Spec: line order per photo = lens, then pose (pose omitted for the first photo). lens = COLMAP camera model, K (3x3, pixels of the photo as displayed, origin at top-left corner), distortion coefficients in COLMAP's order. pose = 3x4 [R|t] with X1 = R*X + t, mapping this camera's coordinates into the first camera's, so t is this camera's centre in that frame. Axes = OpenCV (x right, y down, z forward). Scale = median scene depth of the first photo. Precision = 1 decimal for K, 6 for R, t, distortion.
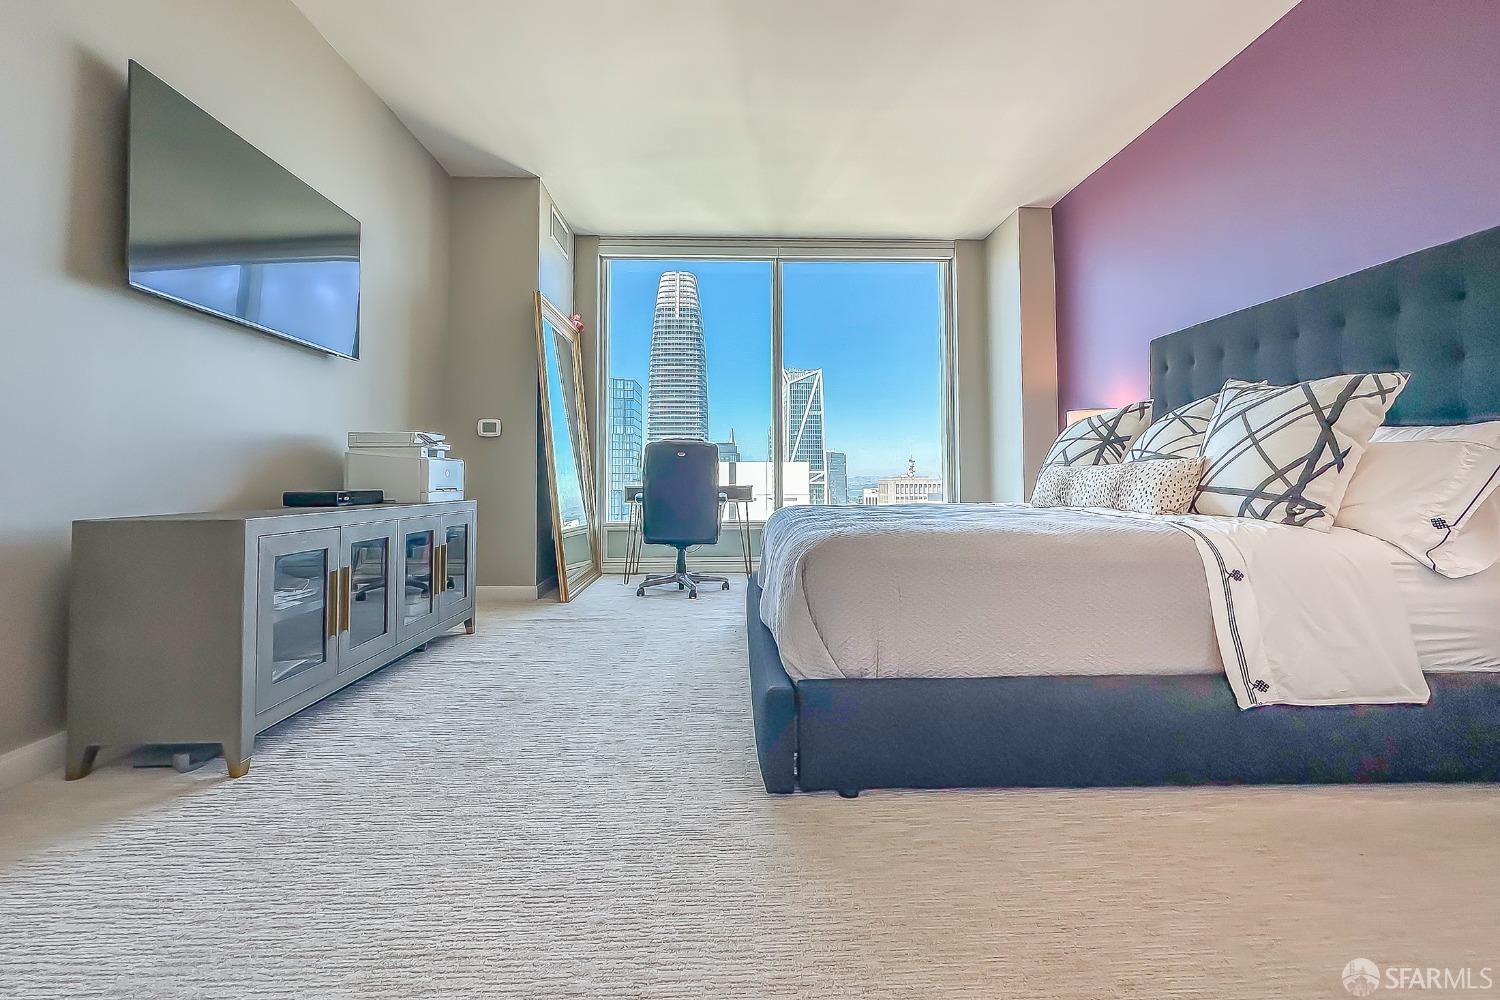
lens RADIAL K [[605.5, 0, 755.6], [0, 605.5, 474.7], [0, 0, 1]] dist [-0.003937, 0.000599]
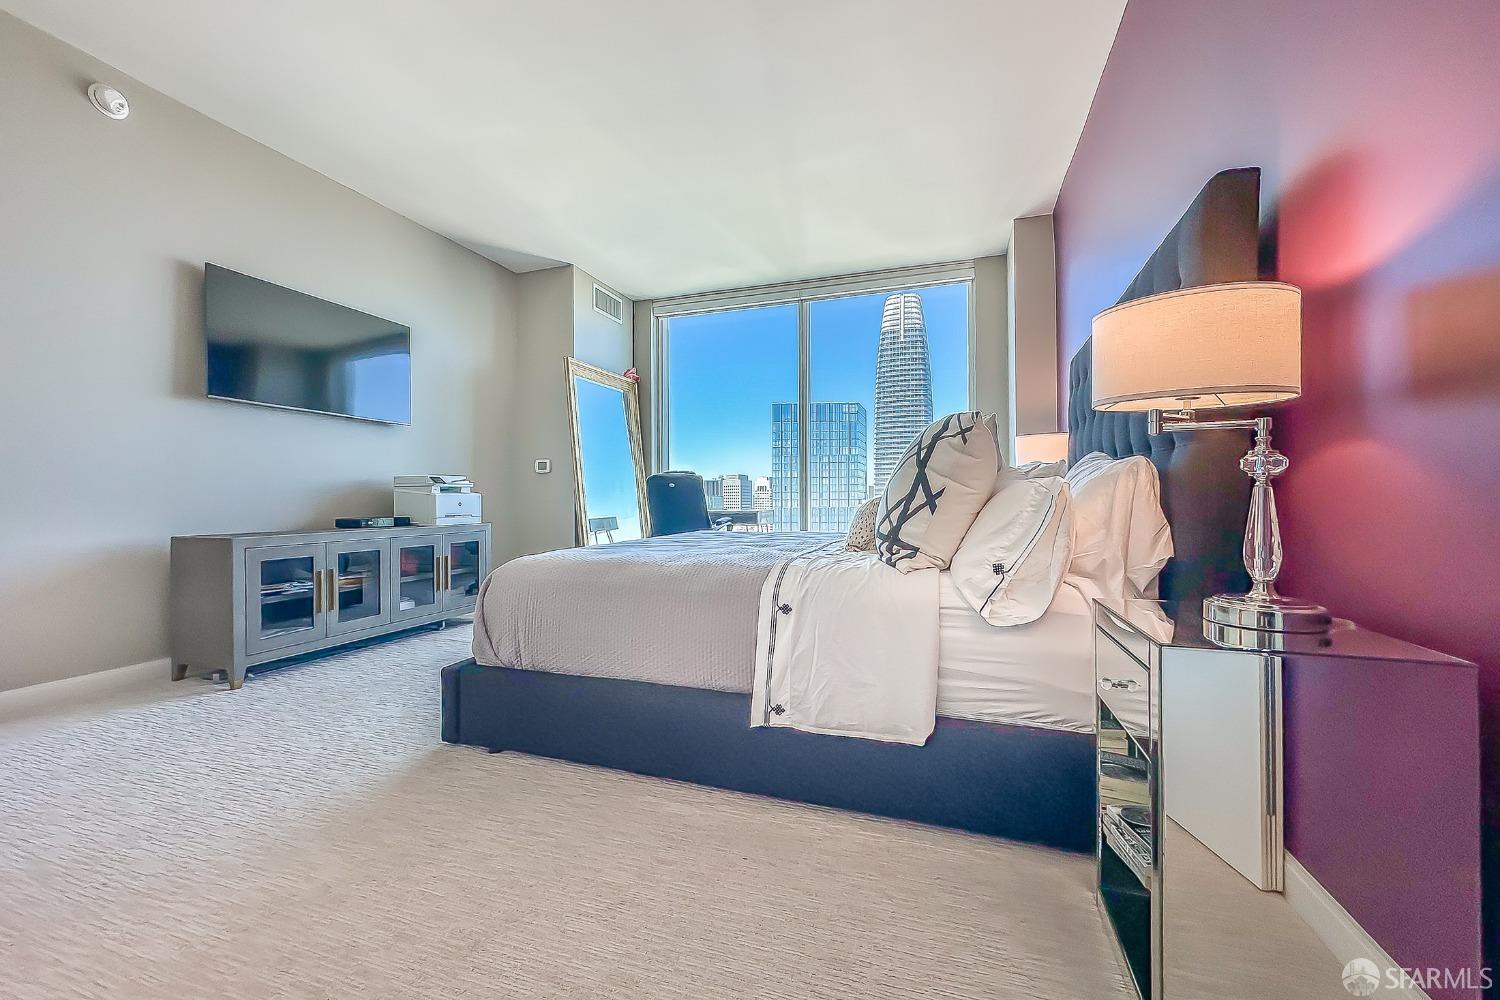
lens RADIAL K [[605.5, 0, 766.9], [0, 605.5, 494.9], [0, 0, 1]] dist [-0.003937, 0.000599]
pose [[0.934341, -0.002274, -0.356372, 0.940962], [0.000764, 0.999990, -0.004378, -0.026900], [0.356379, 0.003819, 0.934334, -0.027153]]
